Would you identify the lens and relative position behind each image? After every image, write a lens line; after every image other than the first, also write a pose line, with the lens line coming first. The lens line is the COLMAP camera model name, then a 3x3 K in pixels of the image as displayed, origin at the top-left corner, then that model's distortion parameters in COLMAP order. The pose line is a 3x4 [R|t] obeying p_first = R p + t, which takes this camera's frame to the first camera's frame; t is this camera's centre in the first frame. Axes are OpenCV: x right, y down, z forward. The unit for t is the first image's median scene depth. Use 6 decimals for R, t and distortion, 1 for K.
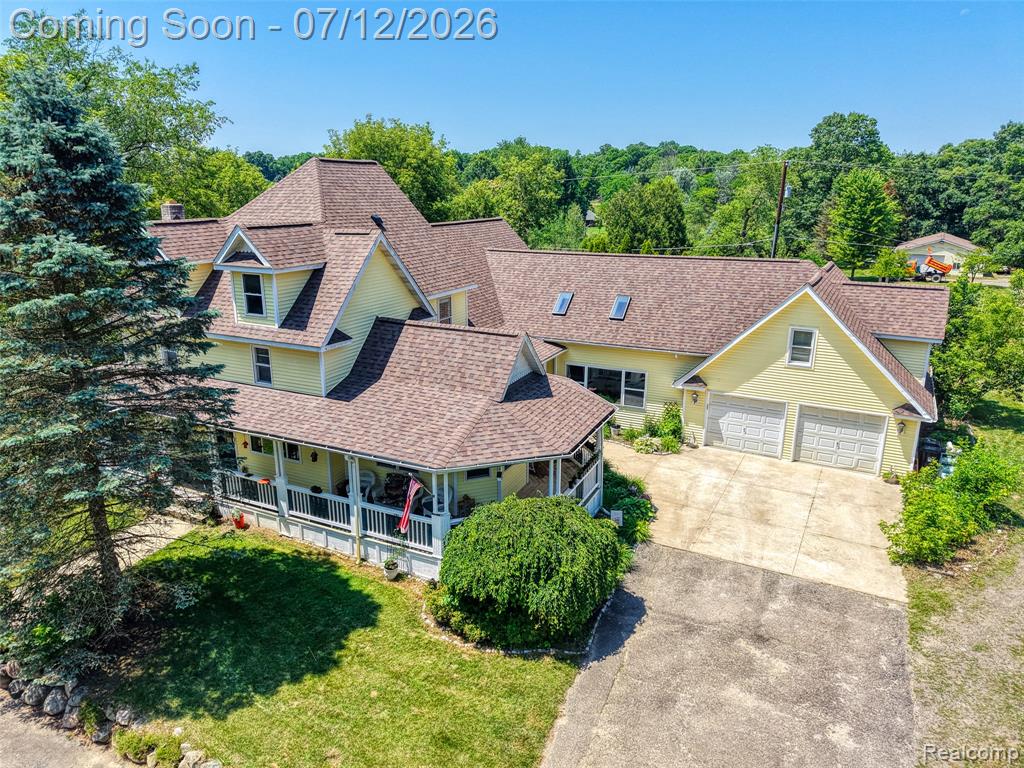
lens RADIAL K [[690.1, 0, 512.0], [0, 690.1, 384.0], [0, 0, 1]] dist [0.012809, -0.005157]
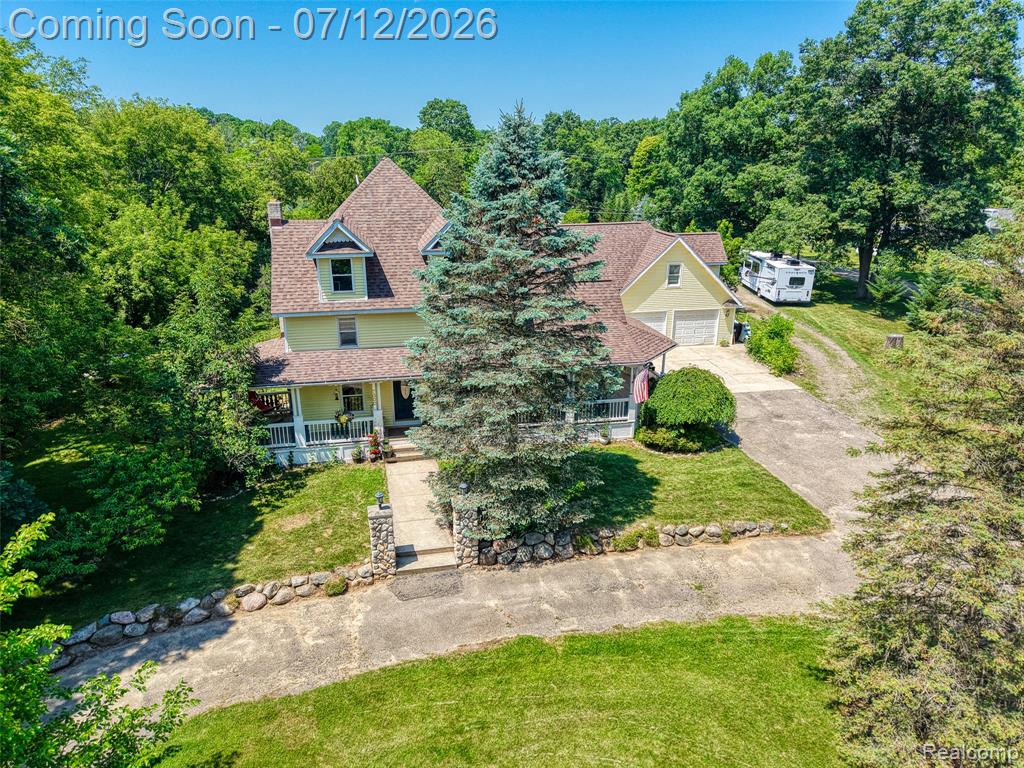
lens RADIAL K [[690.1, 0, 512.0], [0, 690.1, 384.0], [0, 0, 1]] dist [0.012809, -0.005157]
pose [[0.788848, -0.192843, 0.583550, -0.219455], [0.167355, 0.981018, 0.097960, -0.006057], [-0.591364, 0.020385, 0.806147, -0.020437]]
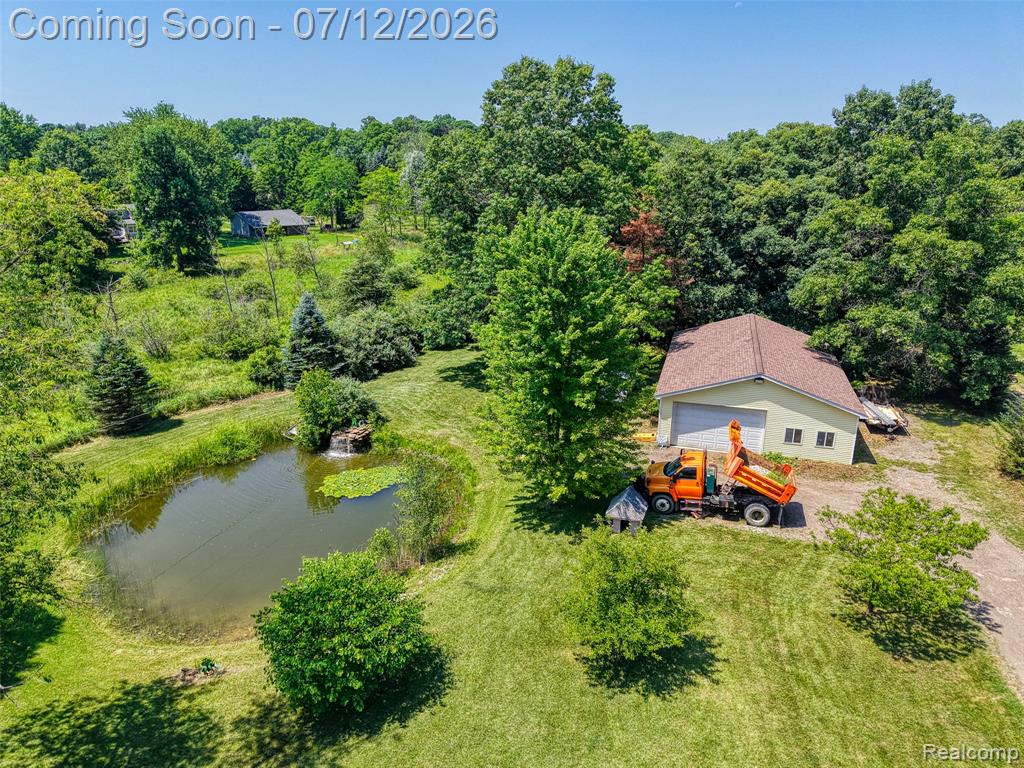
lens RADIAL K [[690.1, 0, 512.0], [0, 690.1, 384.0], [0, 0, 1]] dist [0.012809, -0.005157]
pose [[0.968761, -0.076408, 0.235934, 0.343268], [0.067859, 0.996717, 0.044155, -0.206749], [-0.238533, -0.026765, 0.970765, 0.573665]]
